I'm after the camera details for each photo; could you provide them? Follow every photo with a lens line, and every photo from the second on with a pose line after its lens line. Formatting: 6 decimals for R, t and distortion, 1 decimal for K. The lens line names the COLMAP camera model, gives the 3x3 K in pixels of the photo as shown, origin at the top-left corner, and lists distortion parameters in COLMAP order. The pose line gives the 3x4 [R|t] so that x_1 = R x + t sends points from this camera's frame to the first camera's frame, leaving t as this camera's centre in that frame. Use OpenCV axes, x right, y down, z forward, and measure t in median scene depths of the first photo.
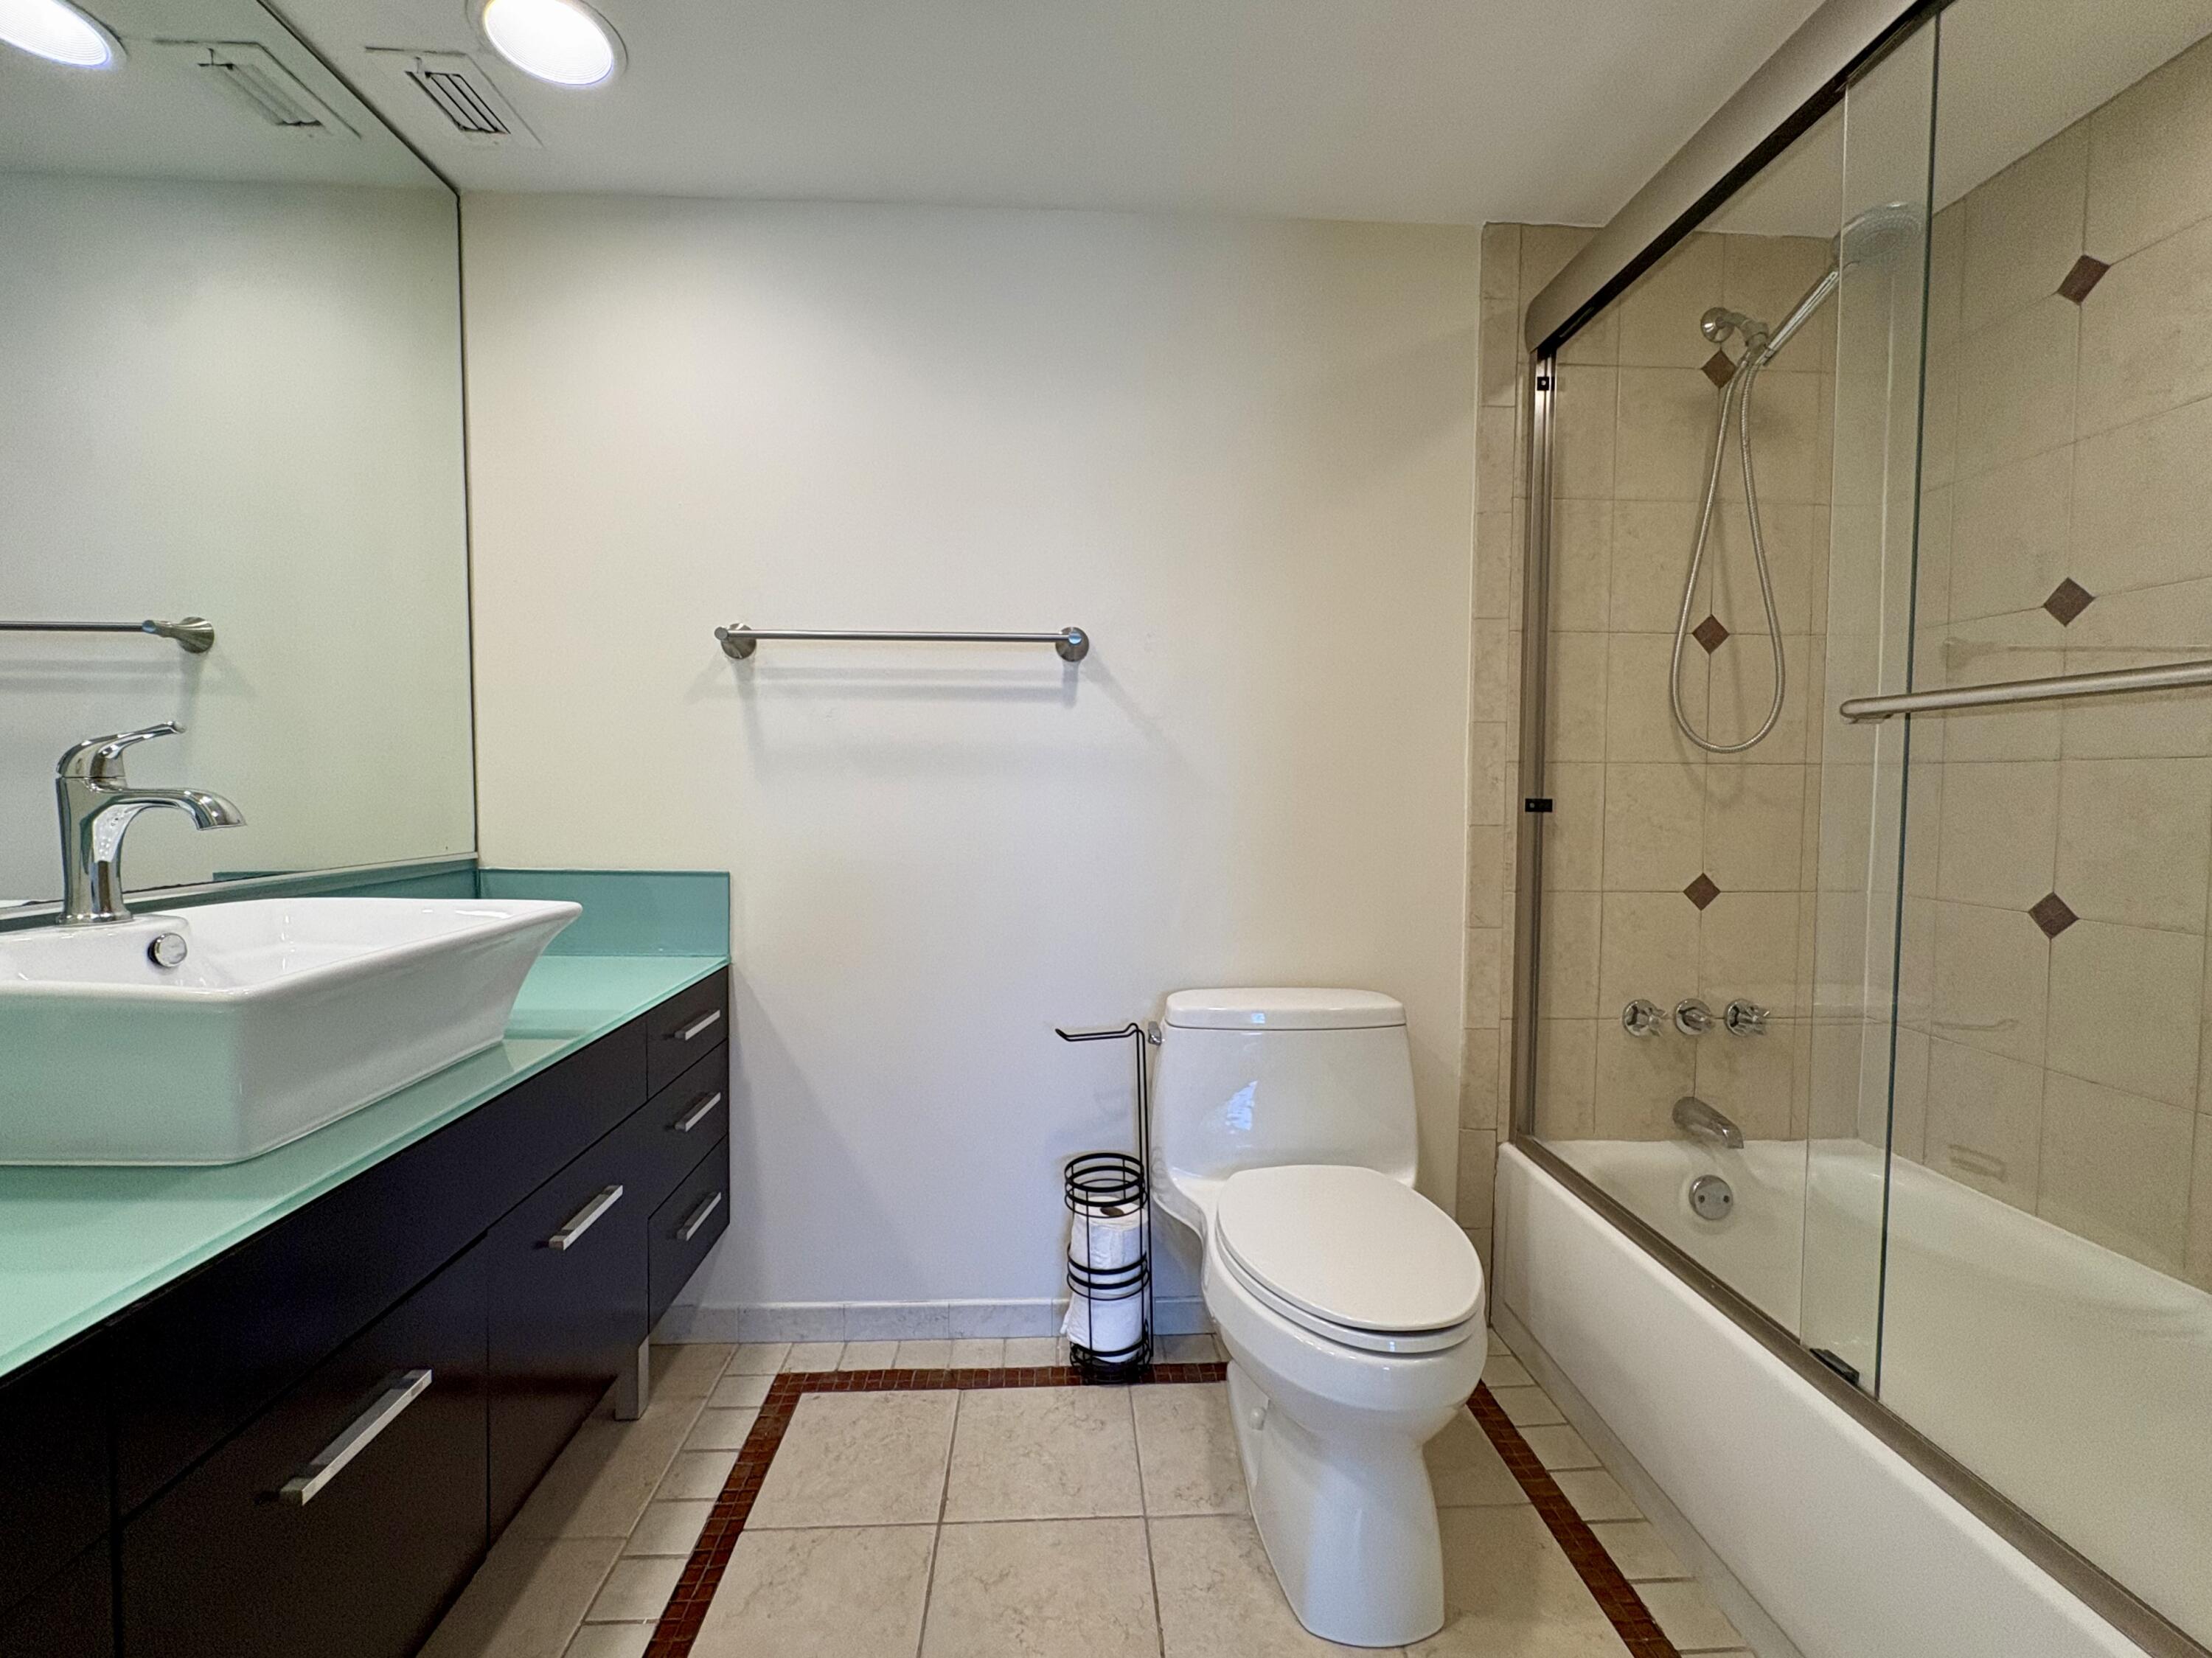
lens RADIAL K [[887.2, 0, 1106.0], [0, 887.2, 829.0], [0, 0, 1]] dist [0.000056, -0.000058]
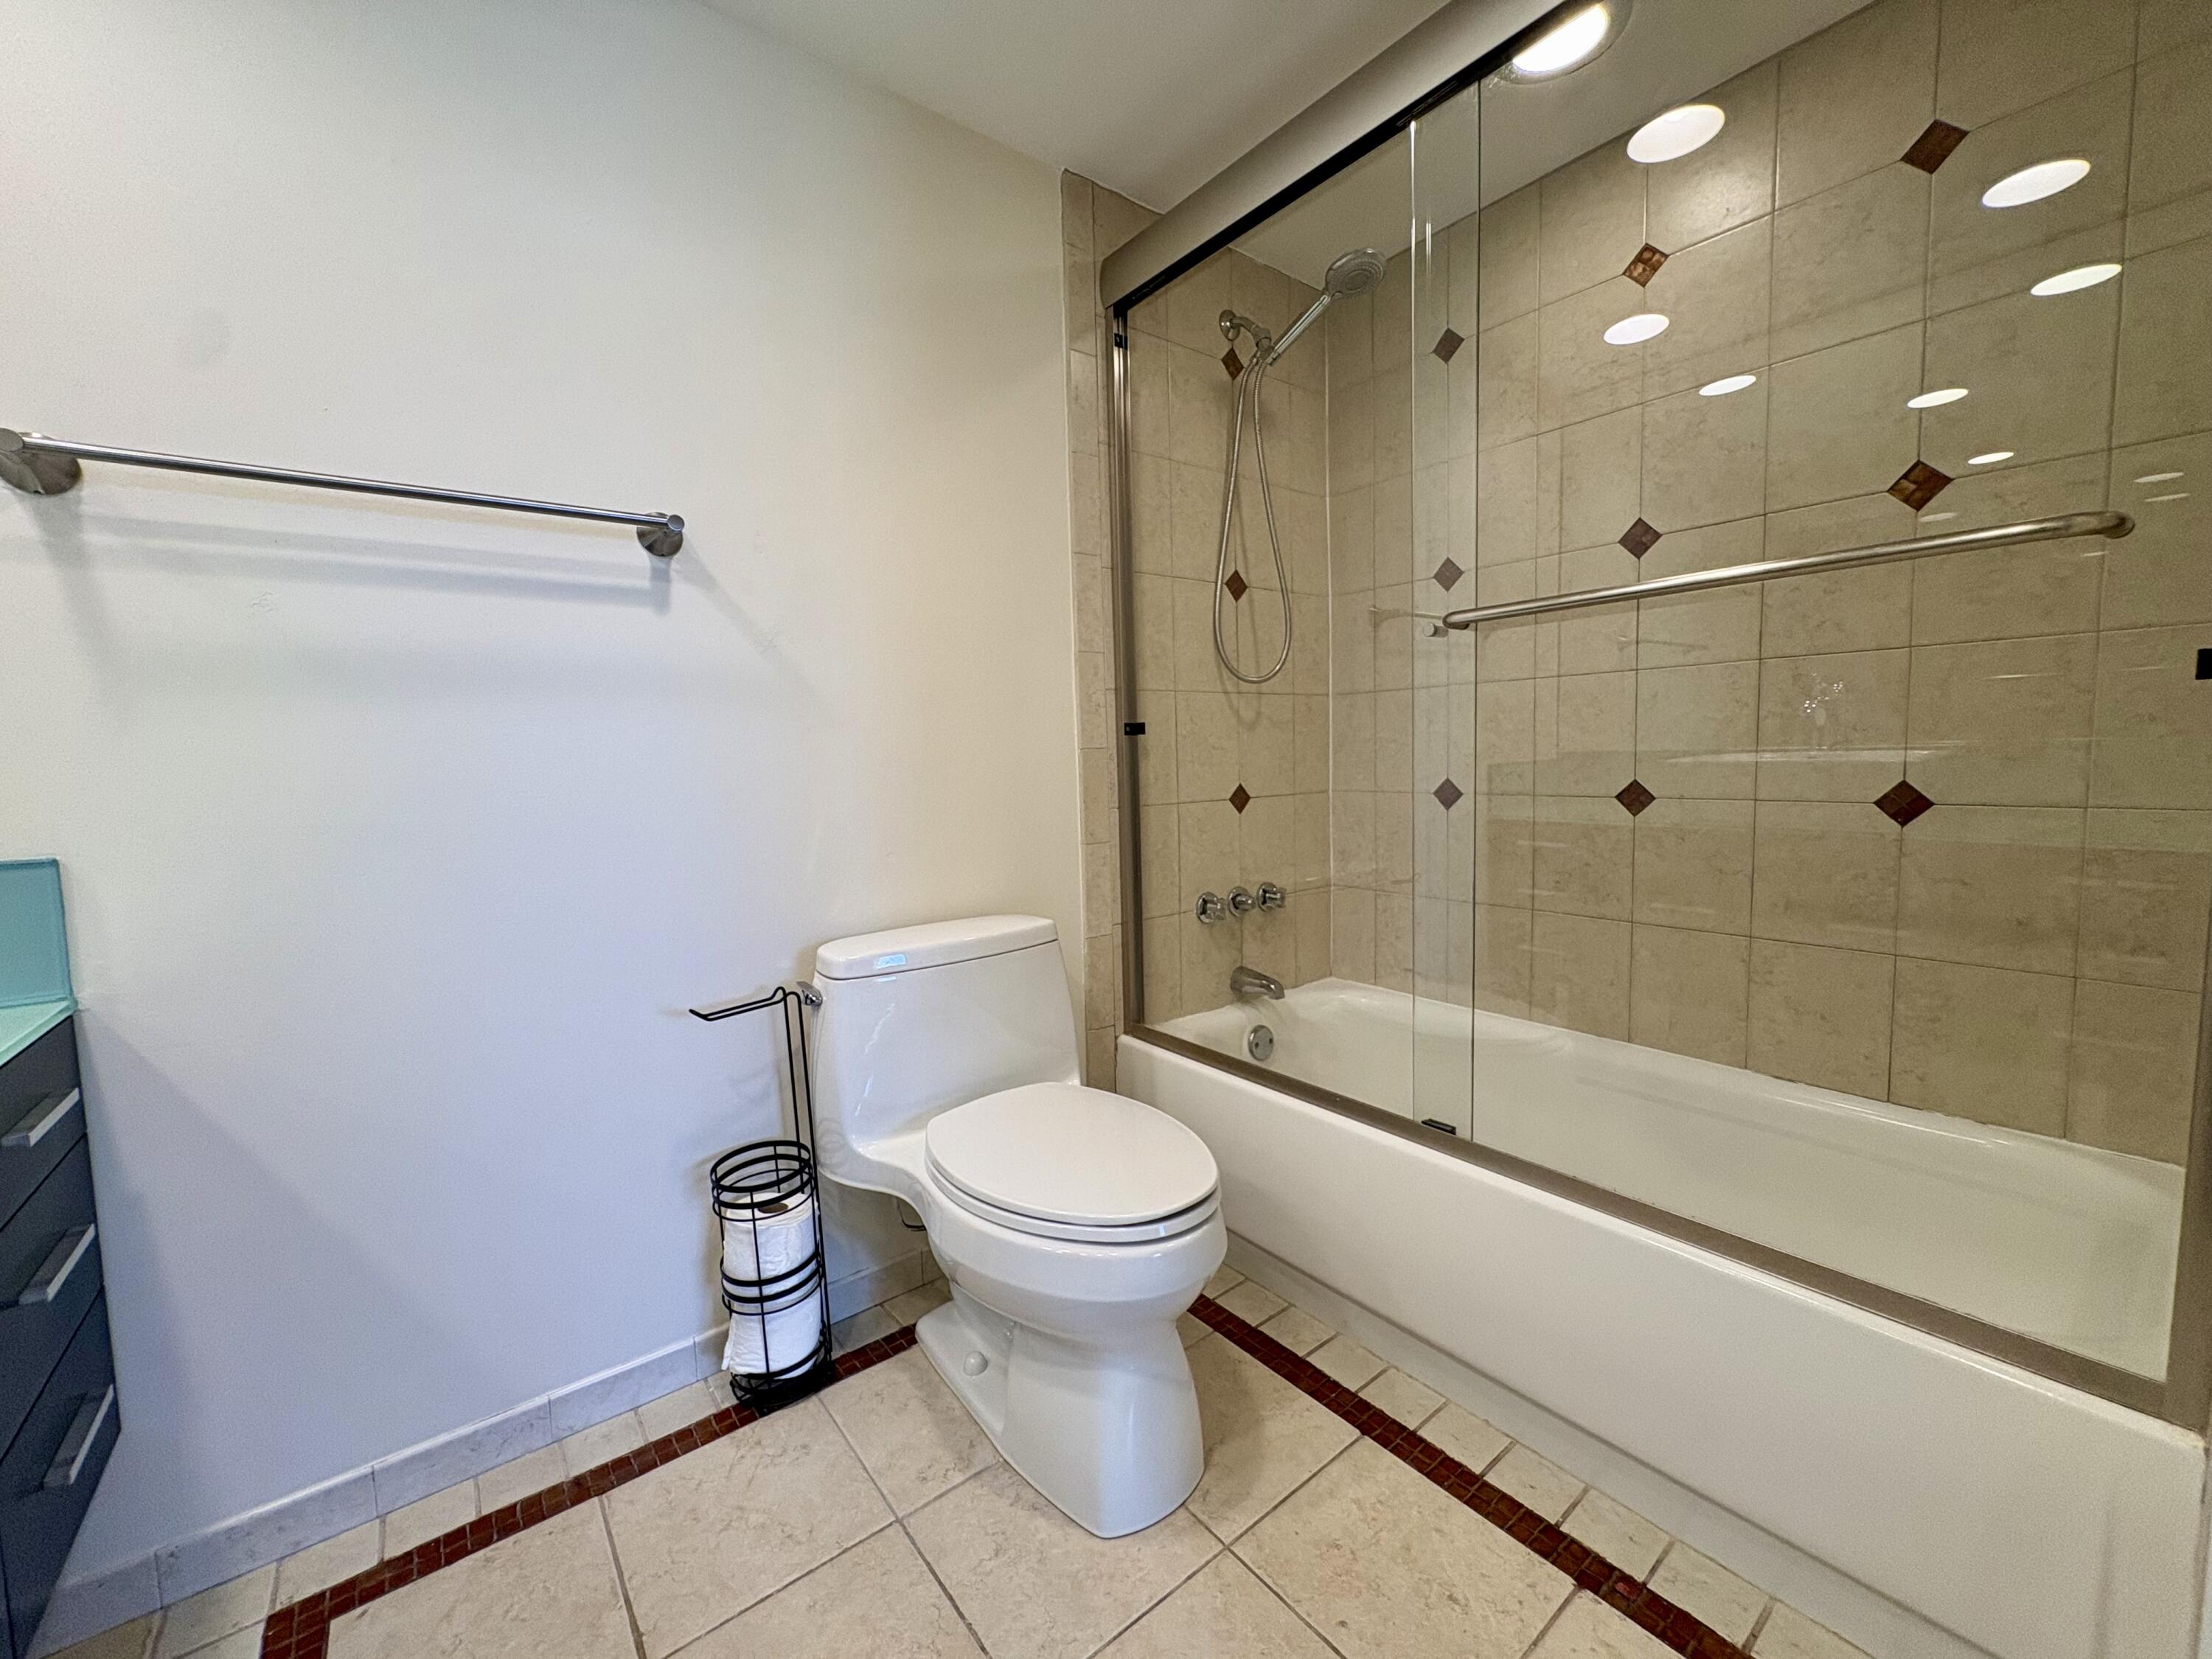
lens RADIAL K [[858.6, 0, 1098.0], [0, 858.6, 822.2], [0, 0, 1]] dist [0.000022, -0.000061]
pose [[0.829809, -0.076441, 0.552788, -0.158229], [0.059874, 0.997051, 0.047996, 0.037194], [-0.554827, -0.006730, 0.831939, 0.133892]]
